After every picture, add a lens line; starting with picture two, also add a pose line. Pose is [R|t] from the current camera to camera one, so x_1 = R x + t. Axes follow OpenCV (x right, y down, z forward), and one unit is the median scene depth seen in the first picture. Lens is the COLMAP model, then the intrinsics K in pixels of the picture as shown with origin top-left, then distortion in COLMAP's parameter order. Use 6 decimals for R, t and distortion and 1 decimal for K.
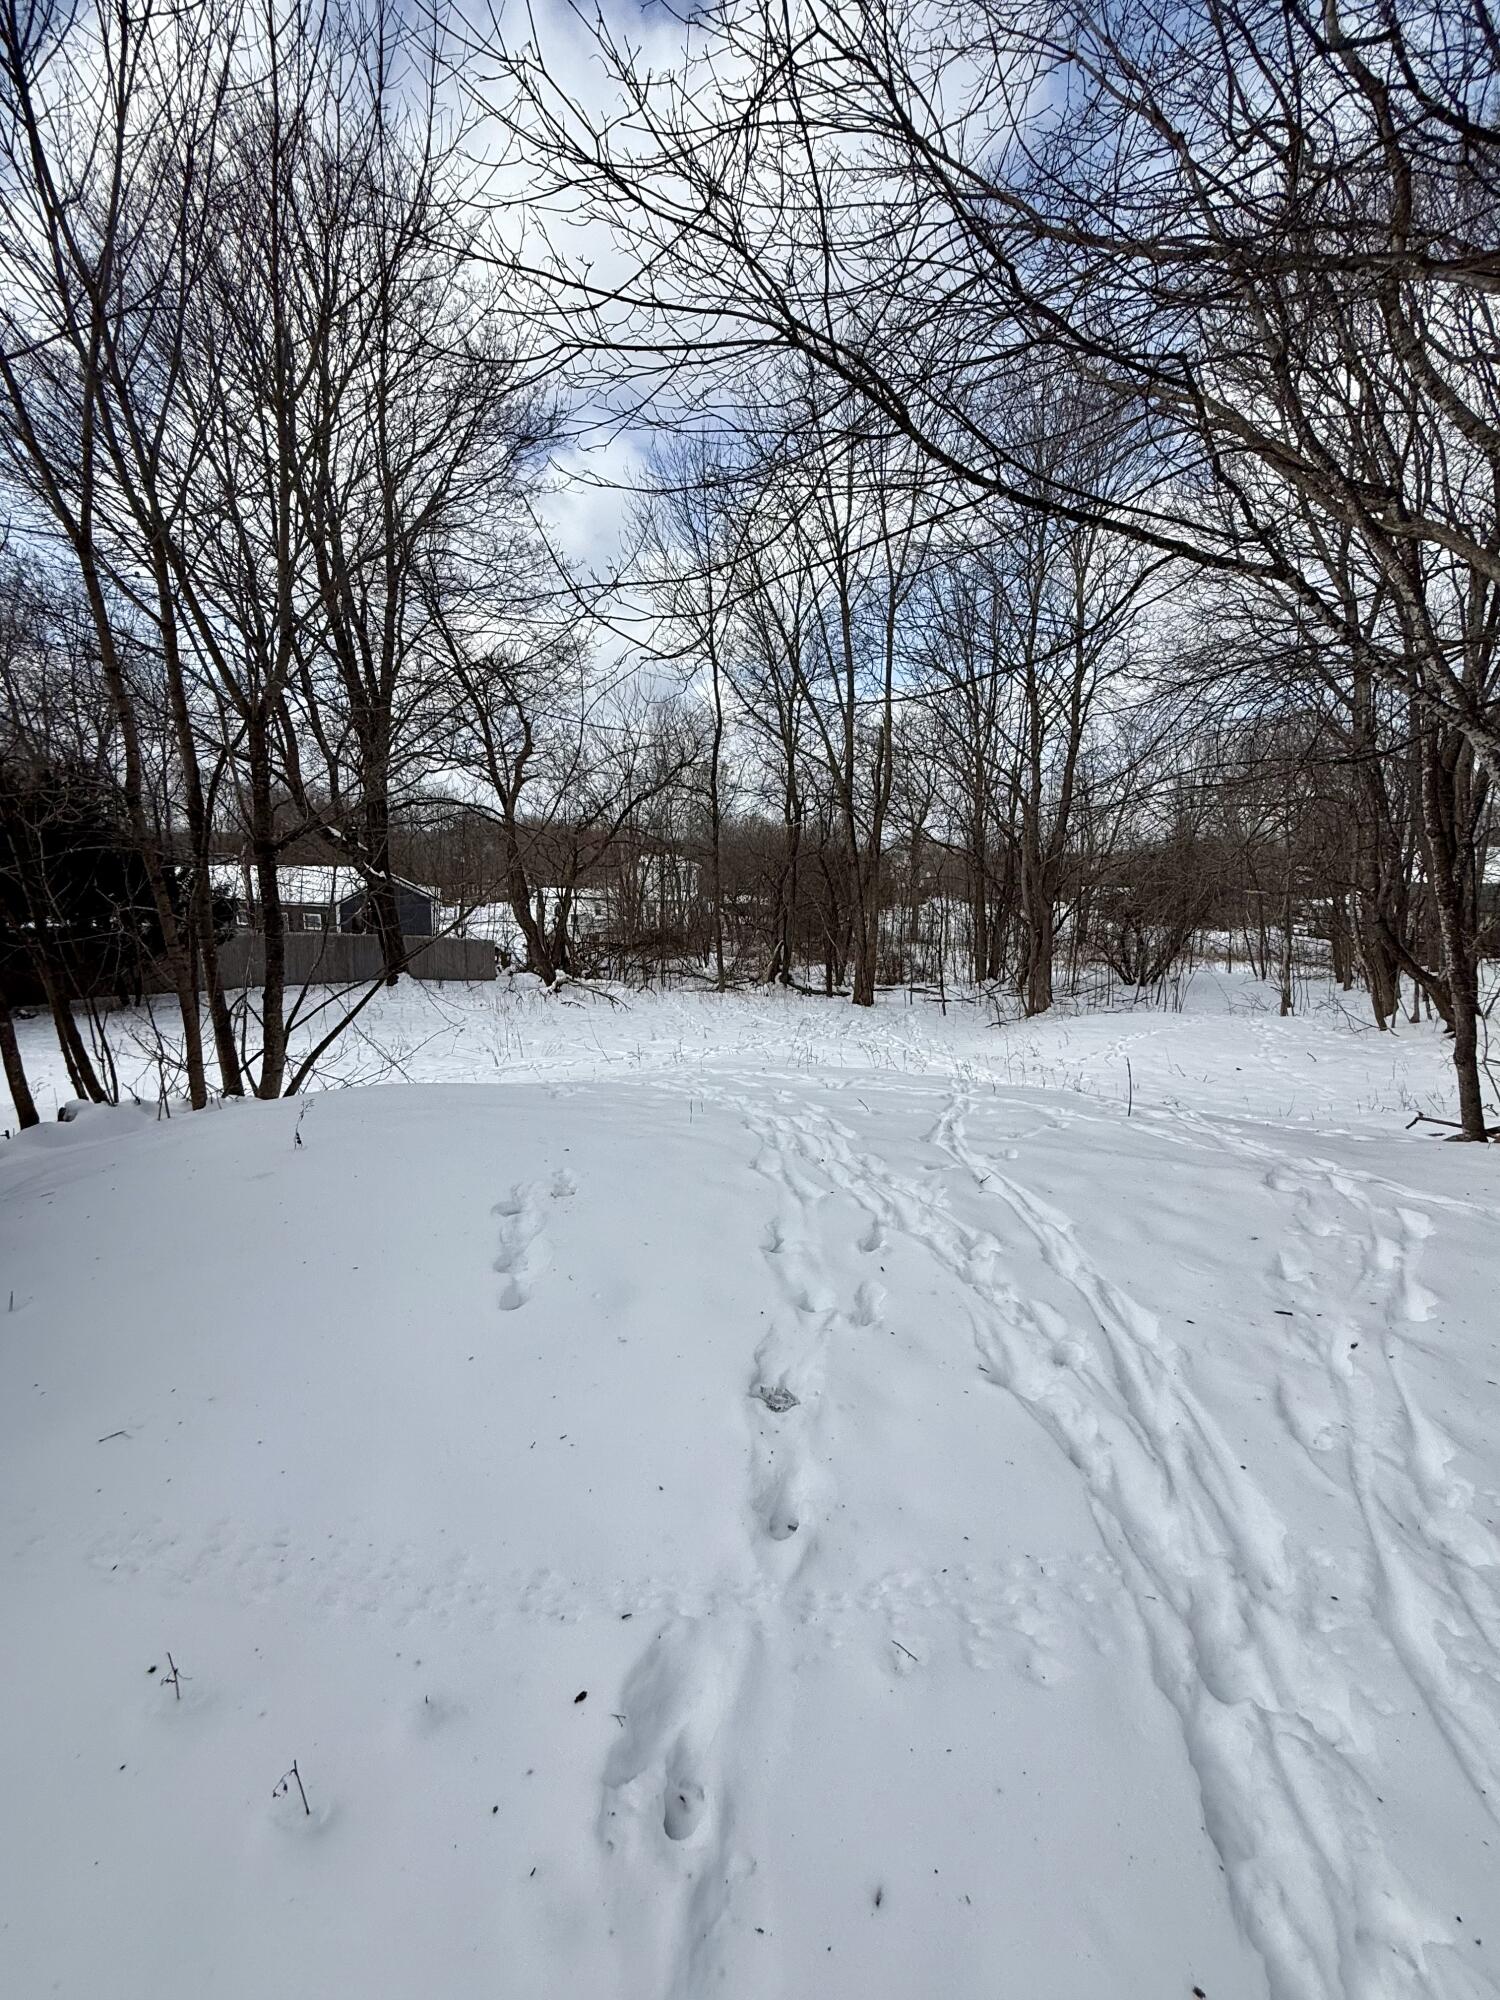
lens RADIAL K [[799.6, 0, 753.3], [0, 799.6, 994.8], [0, 0, 1]] dist [-0.000815, 0.000076]
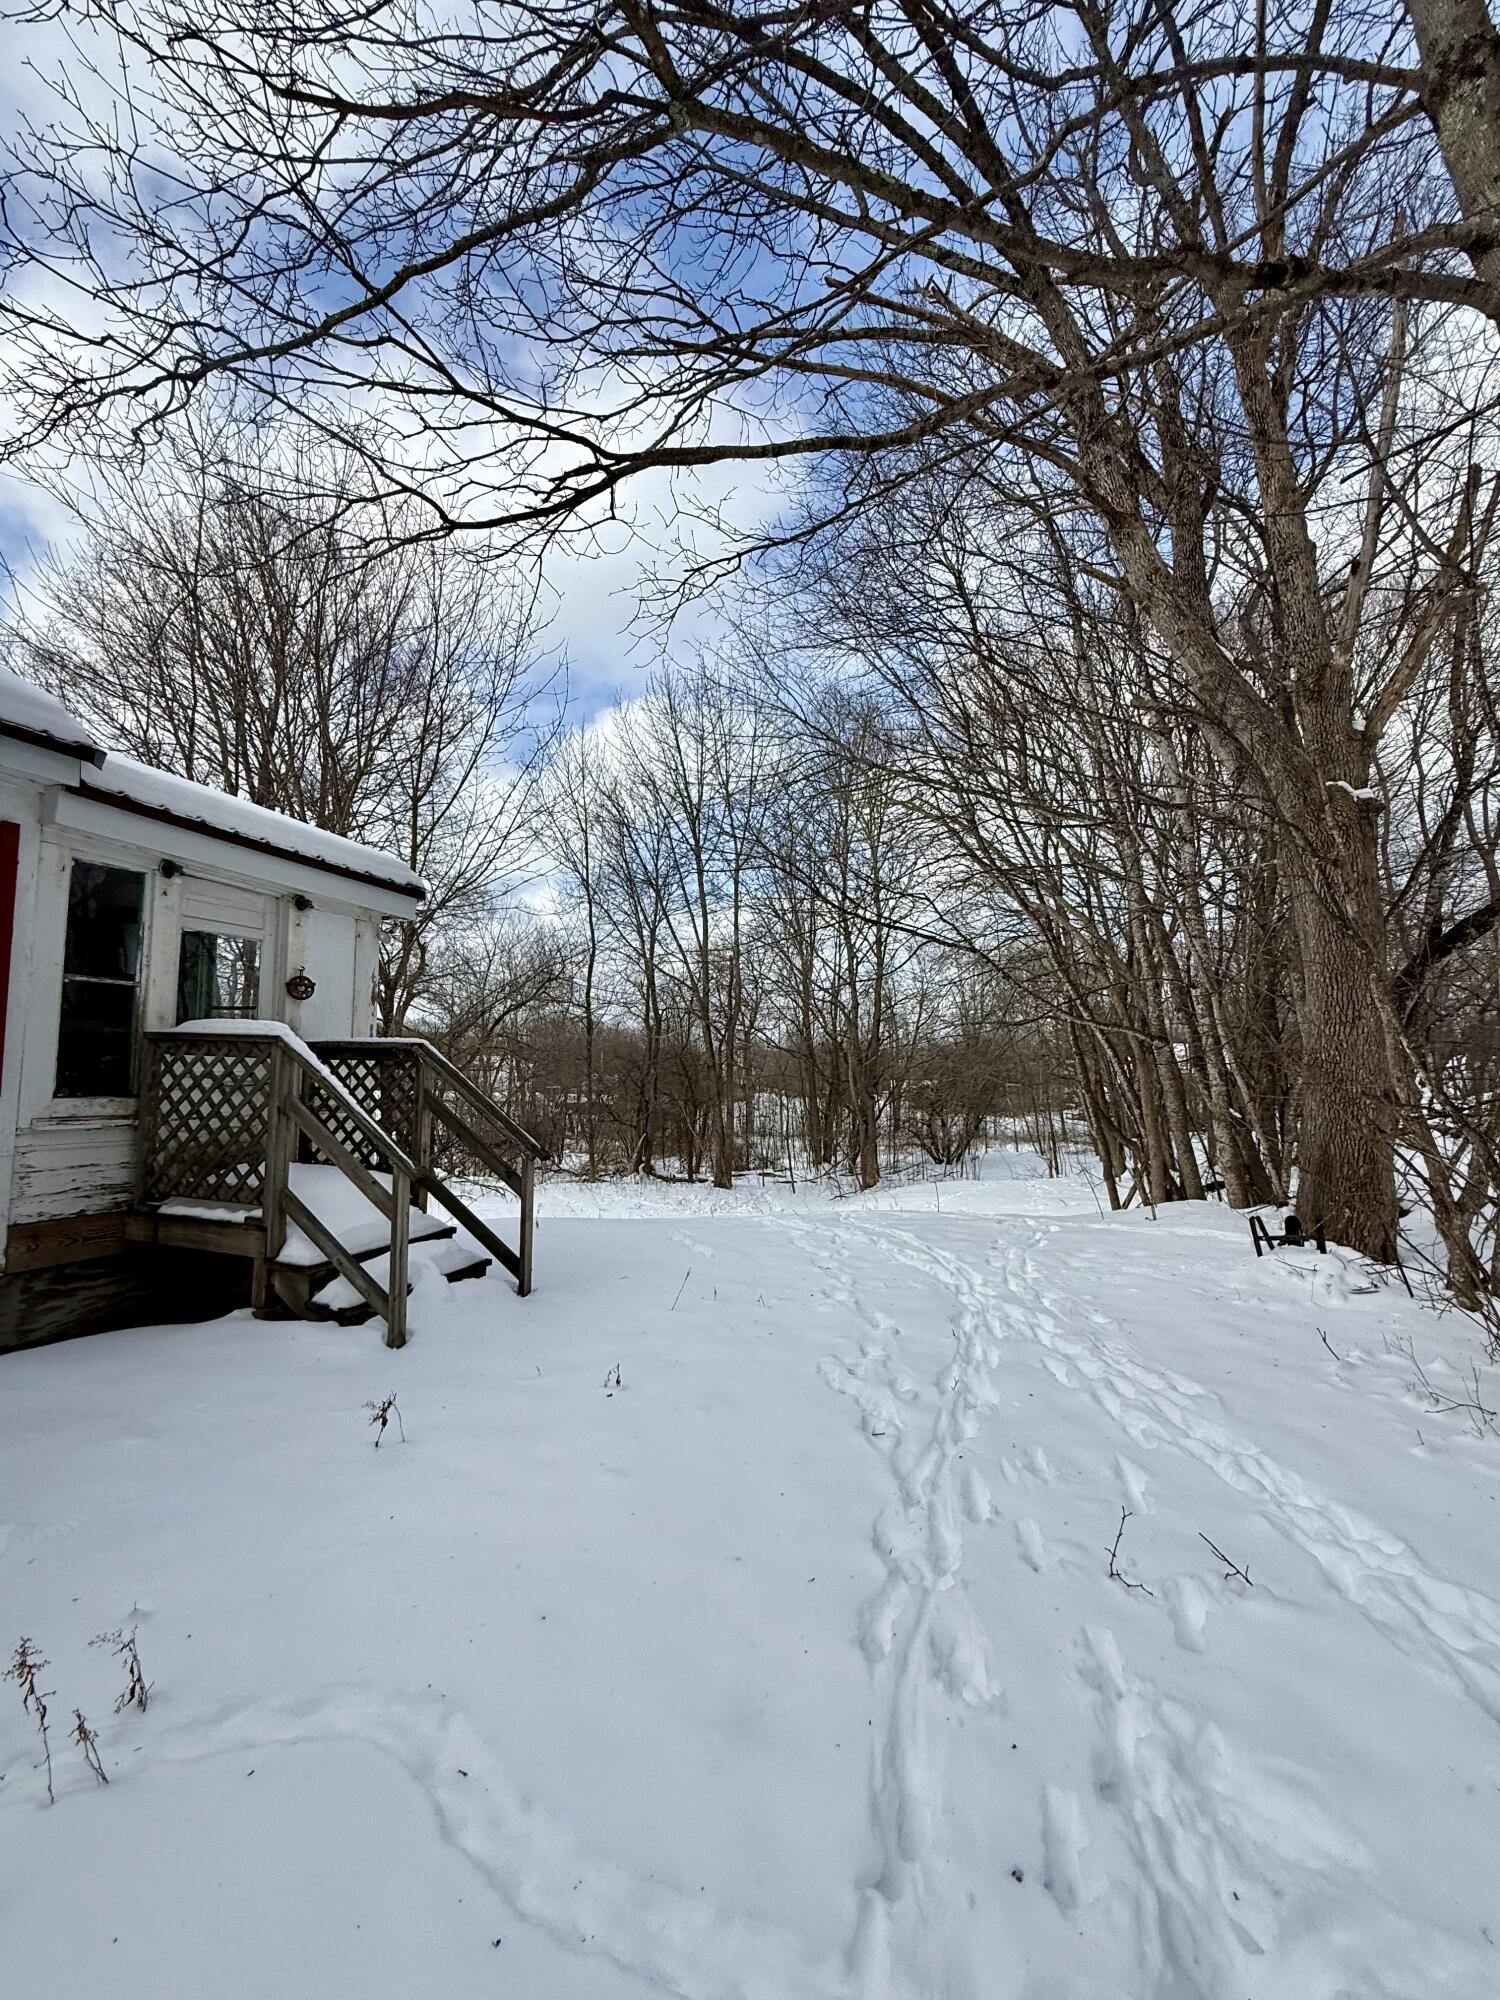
lens RADIAL K [[799.6, 0, 750.9], [0, 799.6, 1003.0], [0, 0, 1]] dist [-0.000815, 0.000076]
pose [[0.976996, 0.005539, 0.213187, -0.059146], [0.044487, 0.972376, -0.229143, 0.015603], [-0.208568, 0.233356, 0.949760, -0.129439]]
